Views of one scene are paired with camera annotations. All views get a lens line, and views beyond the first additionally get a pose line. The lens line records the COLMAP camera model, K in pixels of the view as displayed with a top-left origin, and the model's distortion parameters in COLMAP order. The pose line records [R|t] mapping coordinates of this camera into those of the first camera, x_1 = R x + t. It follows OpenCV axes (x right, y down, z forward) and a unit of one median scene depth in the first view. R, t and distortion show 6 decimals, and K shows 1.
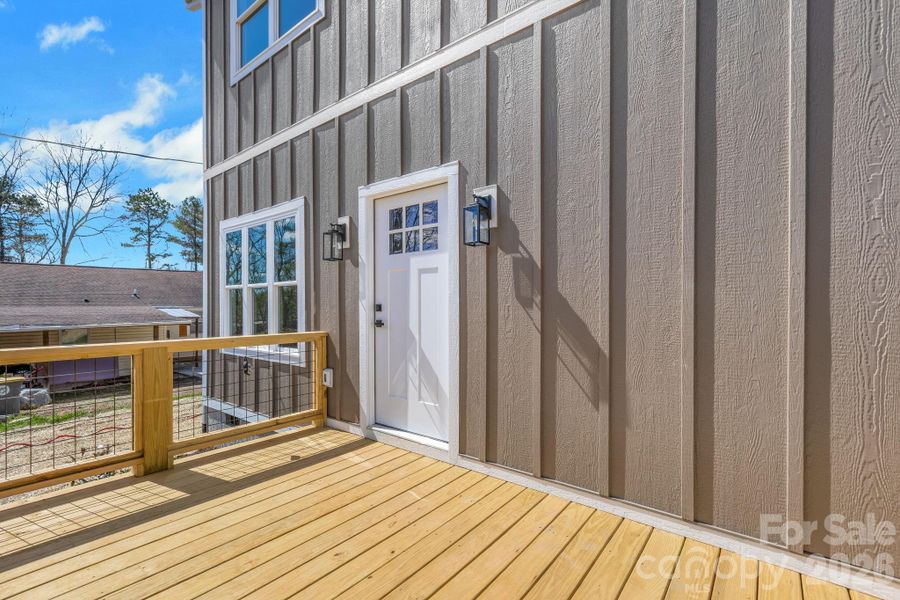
lens RADIAL K [[405.1, 0, 442.3], [0, 405.1, 308.9], [0, 0, 1]] dist [-0.000839, -0.000088]
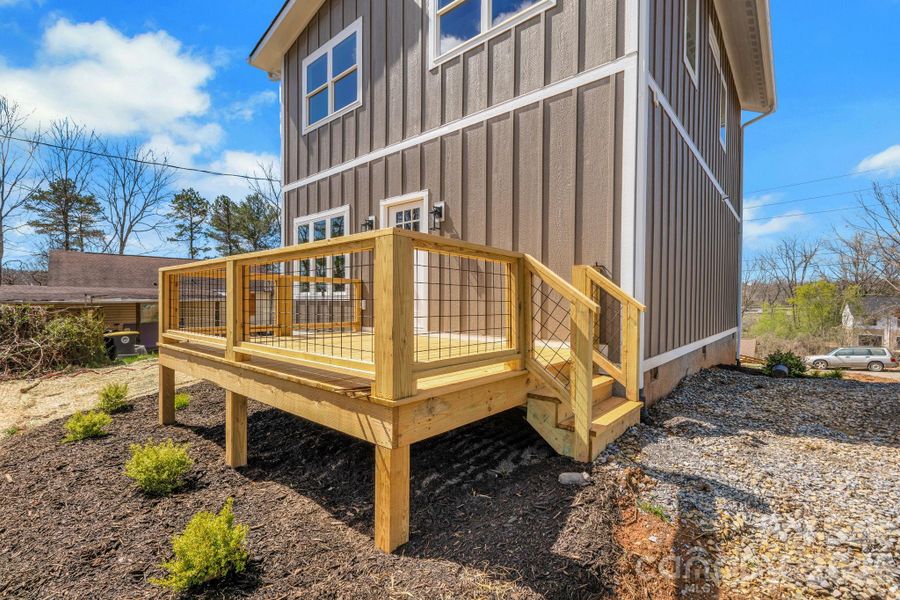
lens RADIAL K [[405.1, 0, 456.8], [0, 405.1, 296.6], [0, 0, 1]] dist [-0.000839, -0.000088]
pose [[0.999818, 0.003276, -0.018785, 0.157137], [-0.003688, 0.999753, -0.021923, 0.156479], [0.018708, 0.021988, 0.999583, -0.724762]]
